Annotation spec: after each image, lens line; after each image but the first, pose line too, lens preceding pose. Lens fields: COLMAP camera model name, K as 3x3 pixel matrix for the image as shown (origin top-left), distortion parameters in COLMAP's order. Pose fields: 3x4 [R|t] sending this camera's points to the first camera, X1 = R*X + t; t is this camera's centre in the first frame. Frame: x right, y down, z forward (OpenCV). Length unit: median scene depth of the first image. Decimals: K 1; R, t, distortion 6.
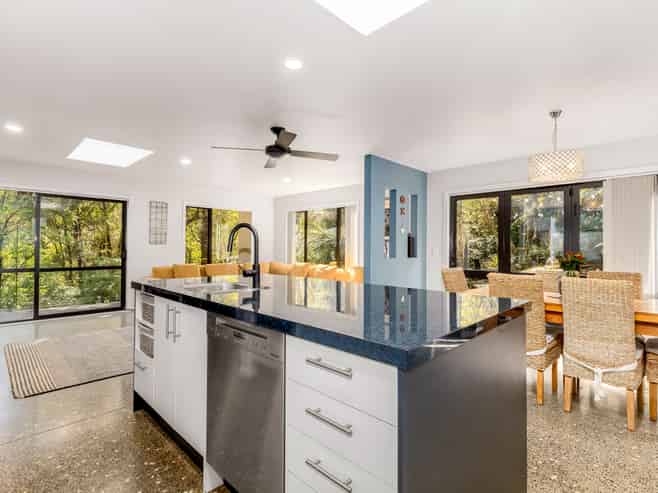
lens RADIAL K [[335.1, 0, 333.4], [0, 335.1, 245.9], [0, 0, 1]] dist [0.015185, -0.000317]
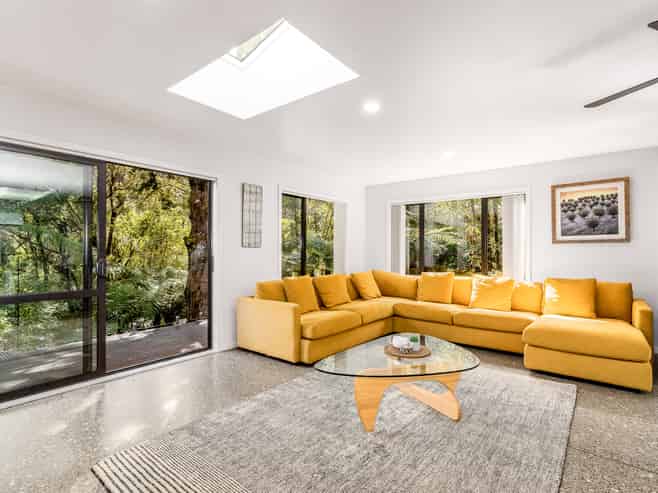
lens RADIAL K [[335.1, 0, 326.9], [0, 335.1, 248.7], [0, 0, 1]] dist [0.015185, -0.000317]
pose [[0.996012, -0.001453, 0.089209, -0.428256], [0.002083, 0.999973, -0.006977, 0.002207], [-0.089196, 0.007135, 0.995988, 0.315722]]
